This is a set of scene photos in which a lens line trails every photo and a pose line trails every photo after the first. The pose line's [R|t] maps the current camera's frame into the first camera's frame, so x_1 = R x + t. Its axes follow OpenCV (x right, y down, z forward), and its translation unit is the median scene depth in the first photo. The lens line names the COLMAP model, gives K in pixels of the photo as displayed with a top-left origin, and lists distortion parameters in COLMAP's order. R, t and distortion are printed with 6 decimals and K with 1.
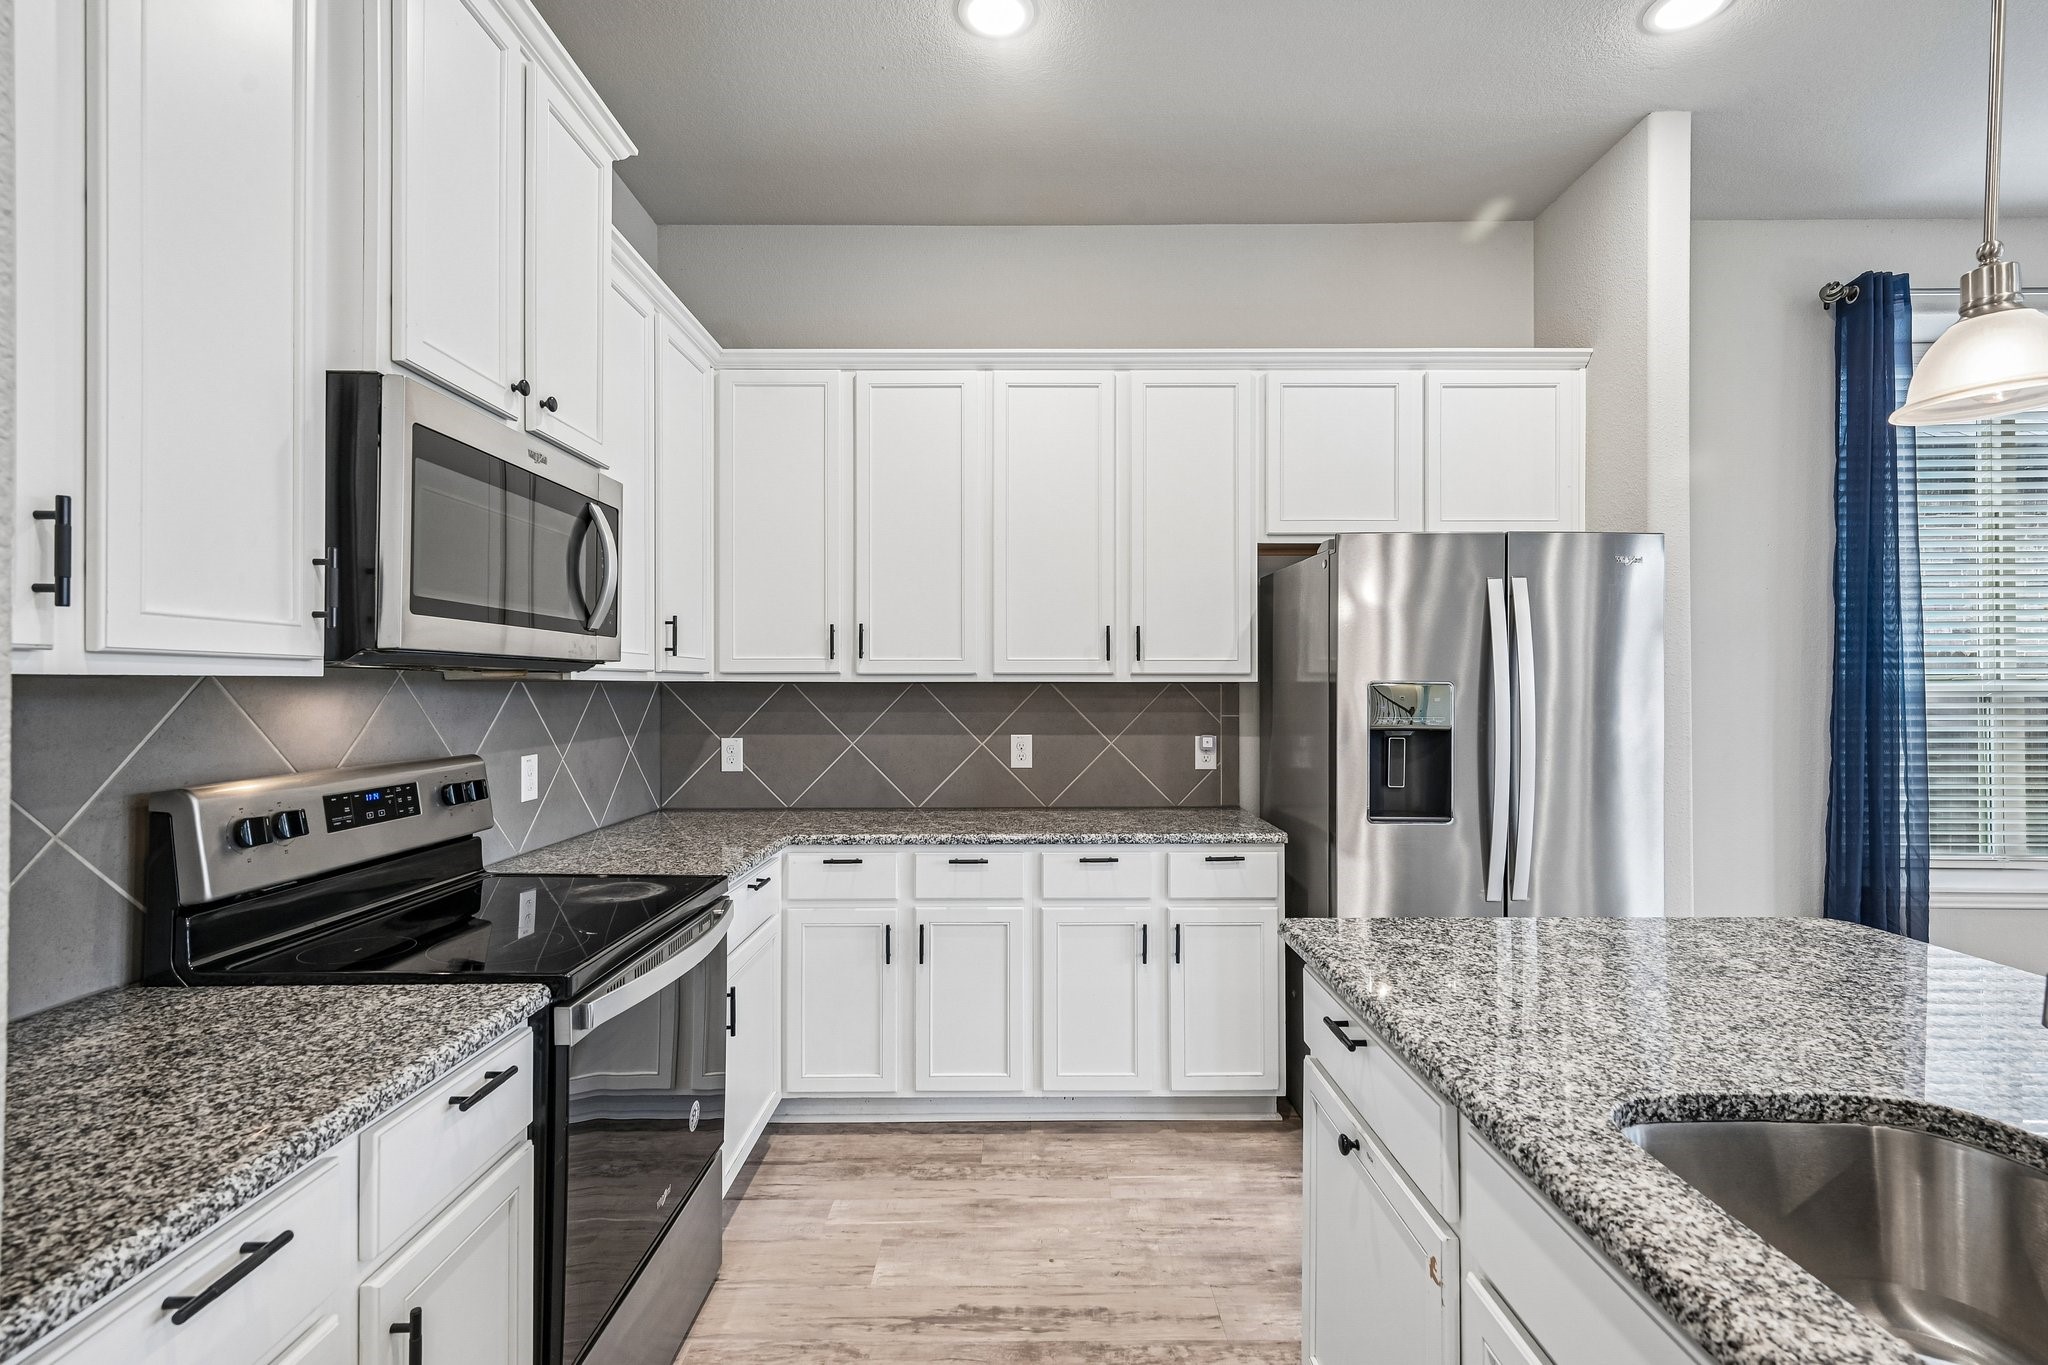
lens RADIAL K [[930.2, 0, 1033.1], [0, 930.2, 683.7], [0, 0, 1]] dist [0.005149, 0.000848]
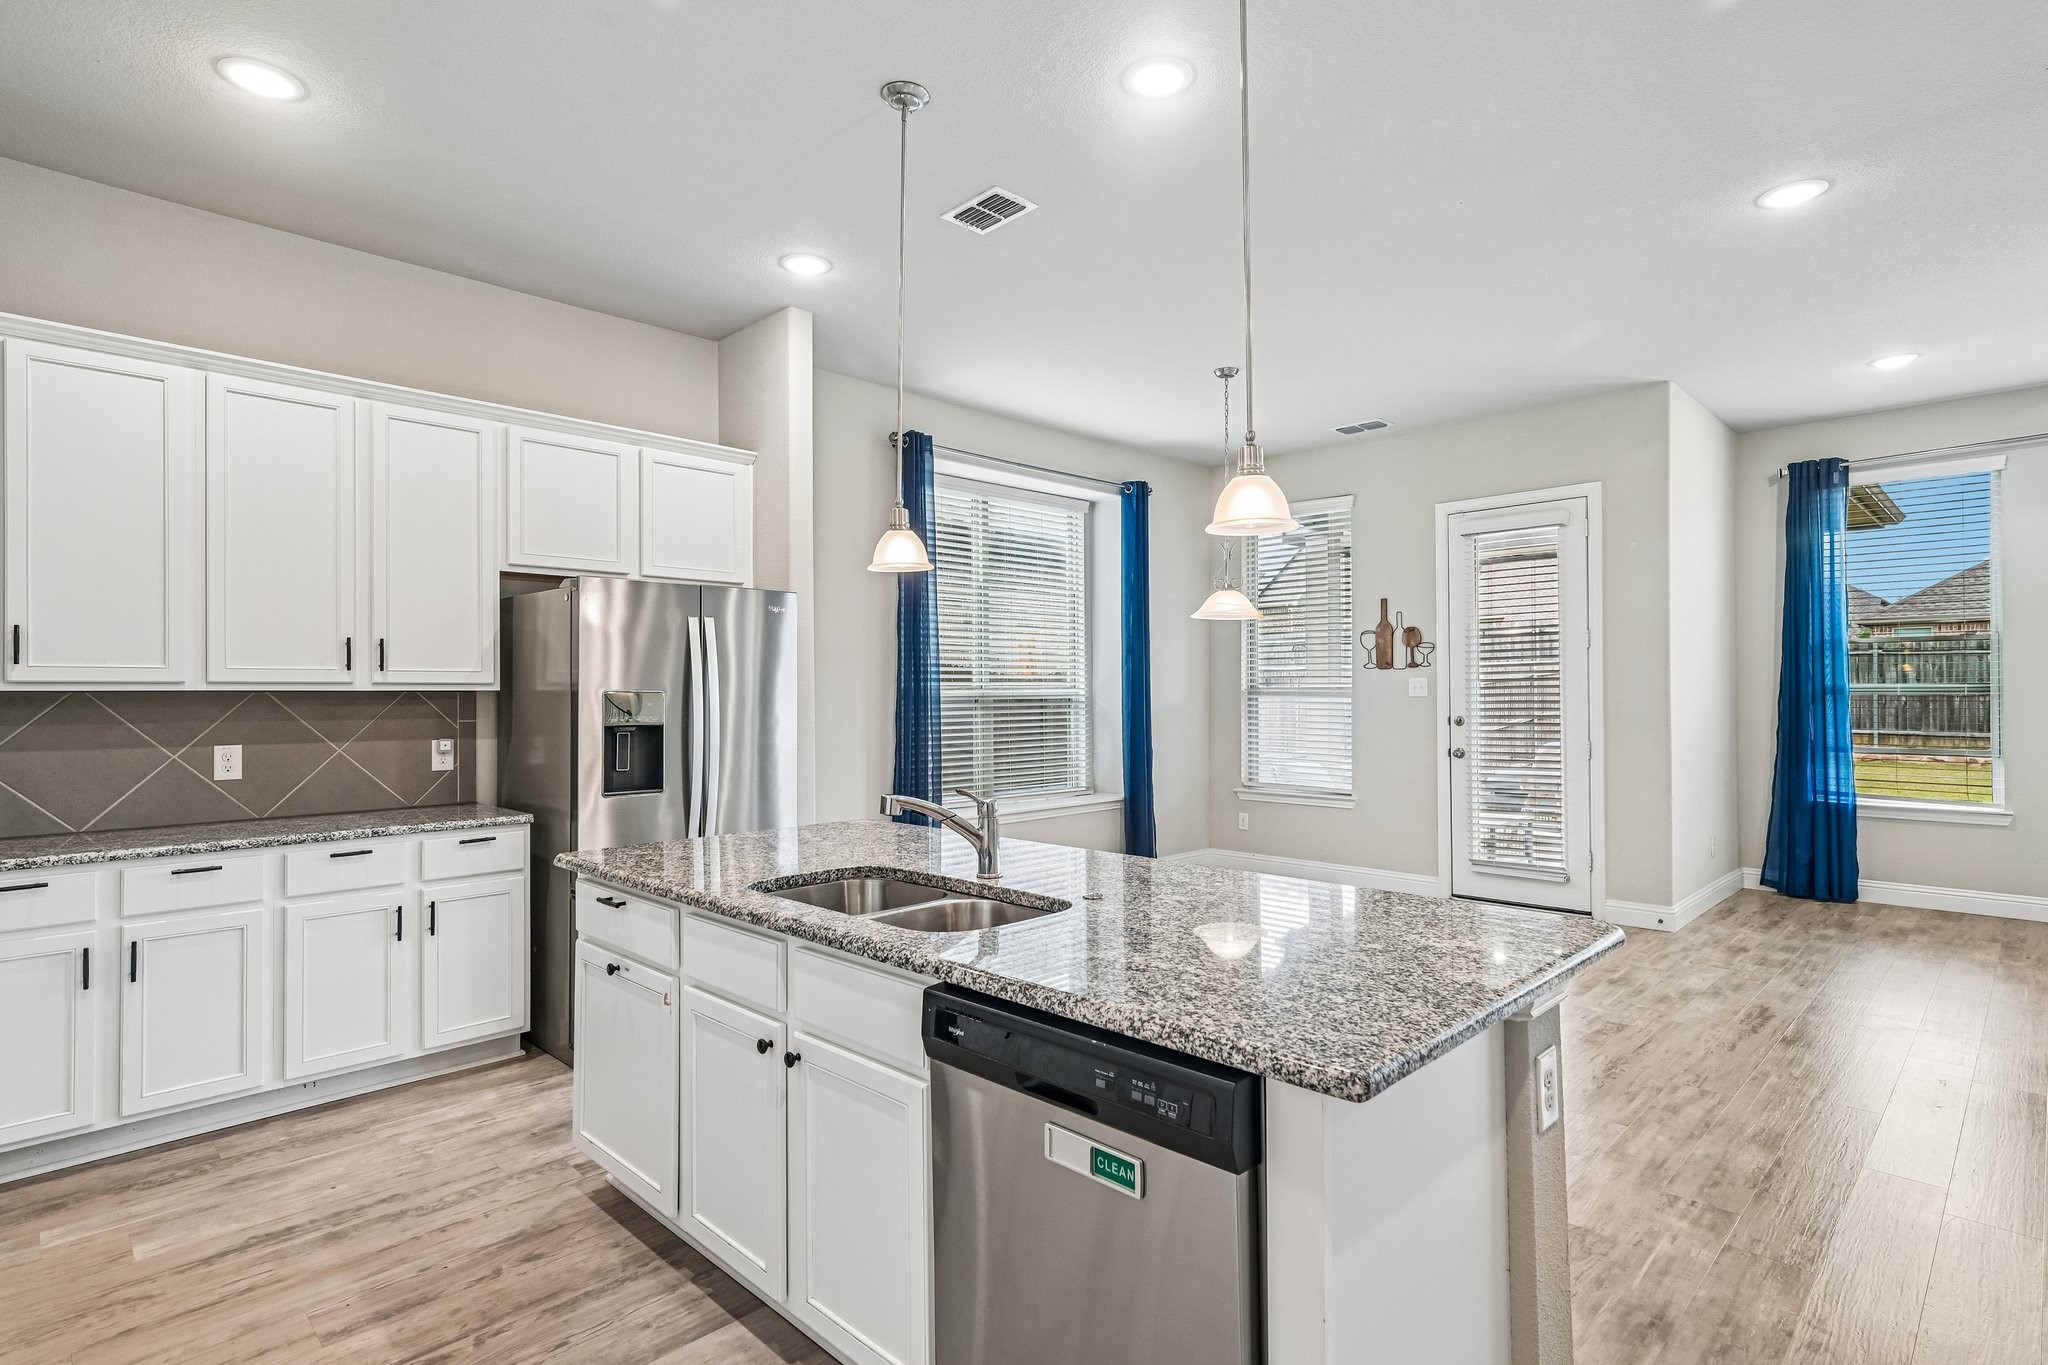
lens RADIAL K [[1031.6, 0, 1022.0], [0, 1031.6, 684.7], [0, 0, 1]] dist [0.012418, 0.005195]
pose [[0.714355, 0.002732, 0.699778, -0.220591], [0.000684, 0.999989, -0.004602, -0.002754], [-0.699783, 0.003766, 0.714346, -0.423481]]
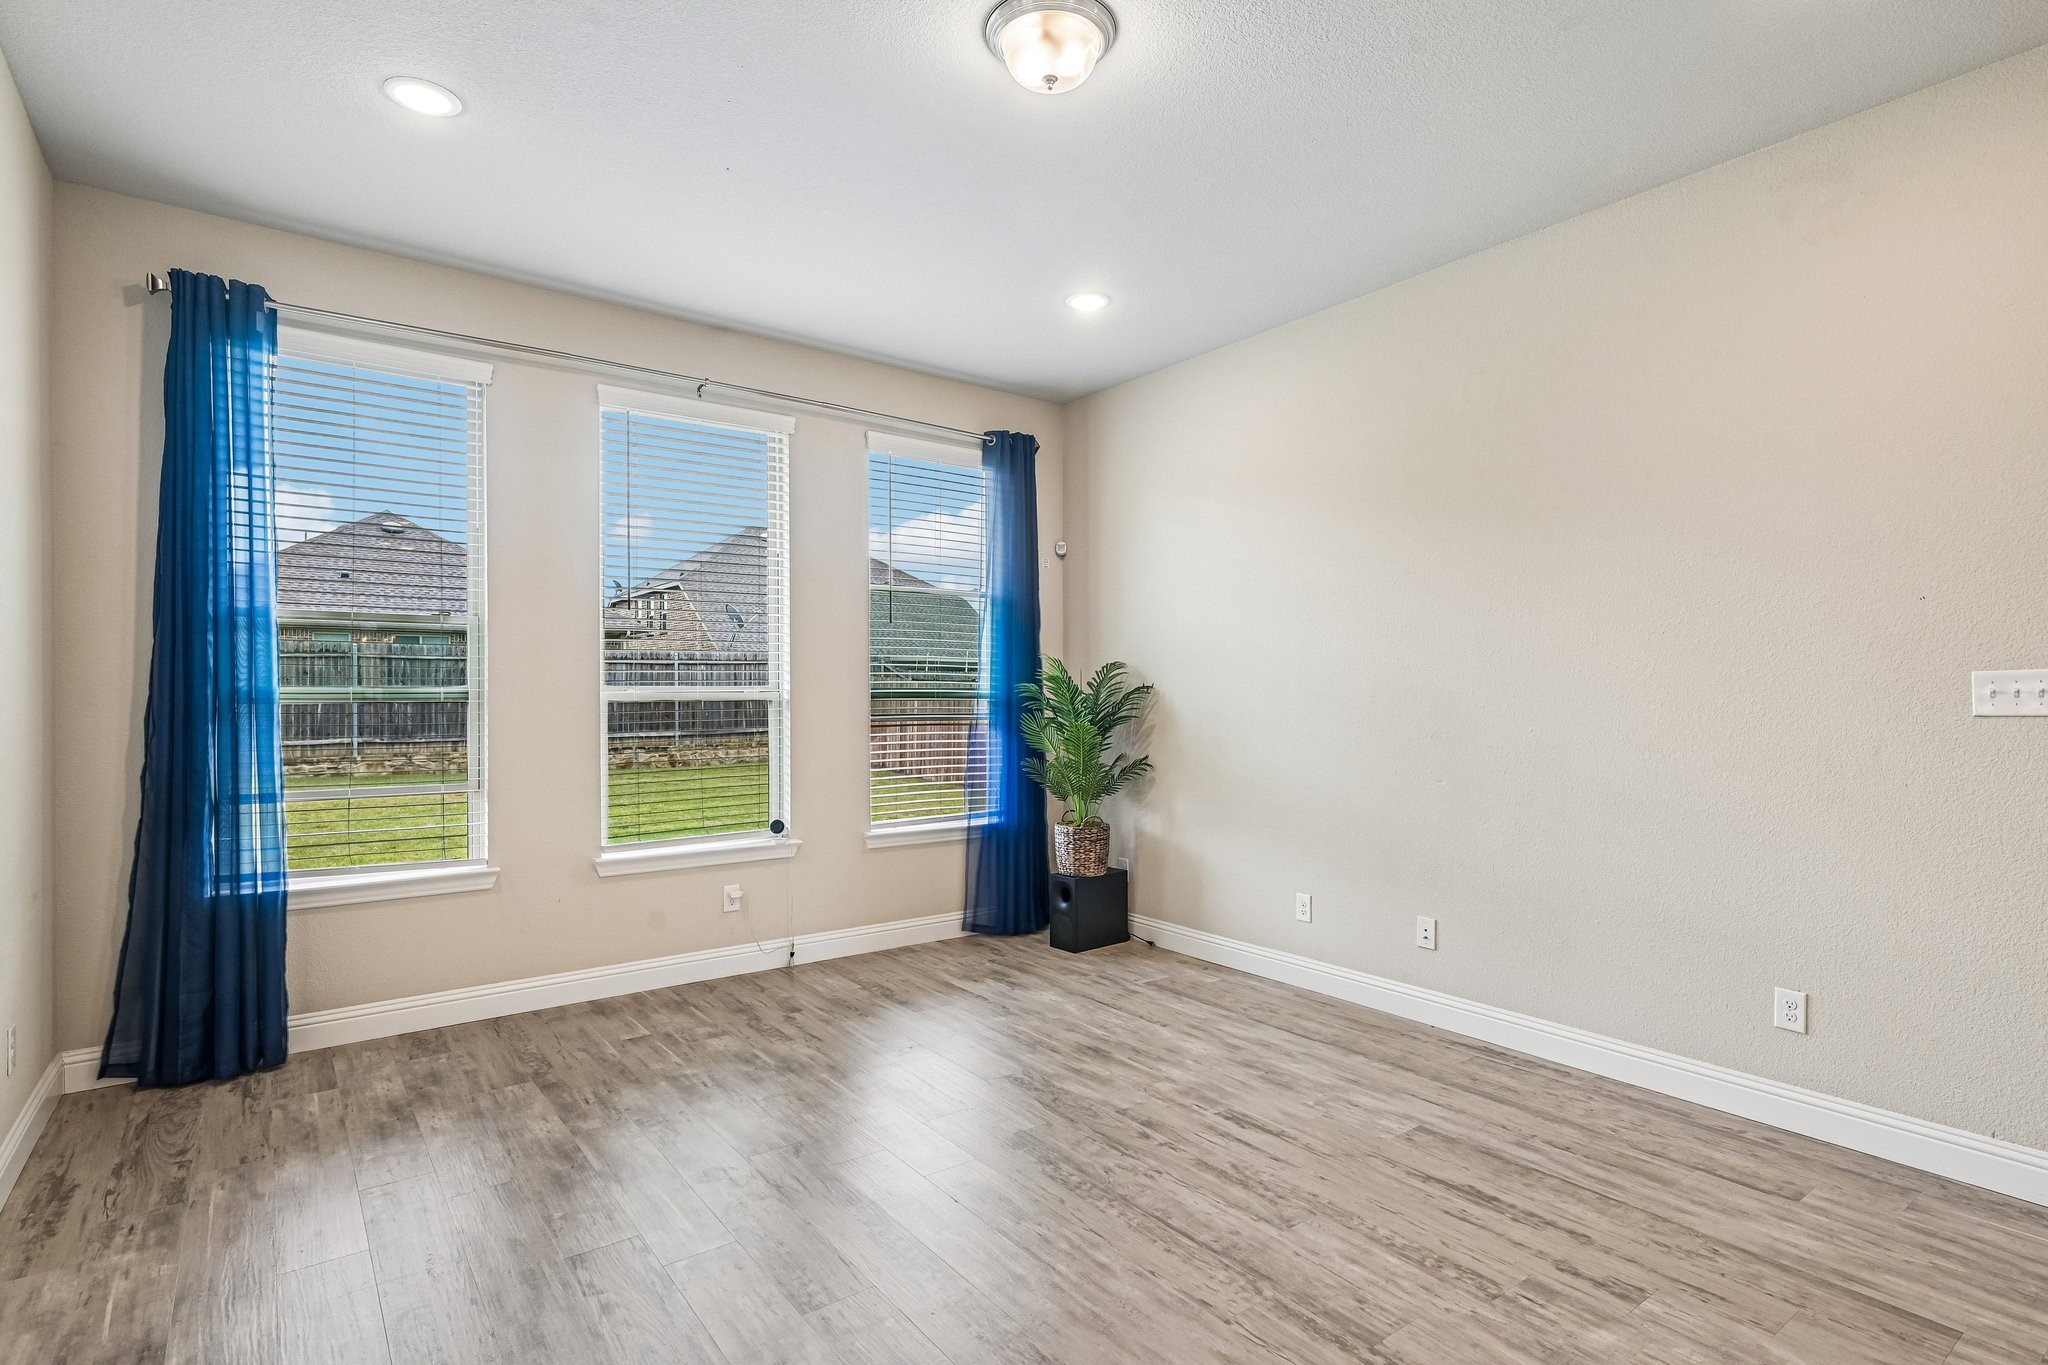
lens RADIAL K [[989.0, 0, 1044.4], [0, 989.0, 694.6], [0, 0, 1]] dist [0.012968, 0.001697]
pose [[-0.598199, 0.000423, 0.801347, 1.099022], [-0.003060, 0.999991, -0.002812, -0.001591], [-0.801342, -0.004134, -0.598193, -0.074012]]
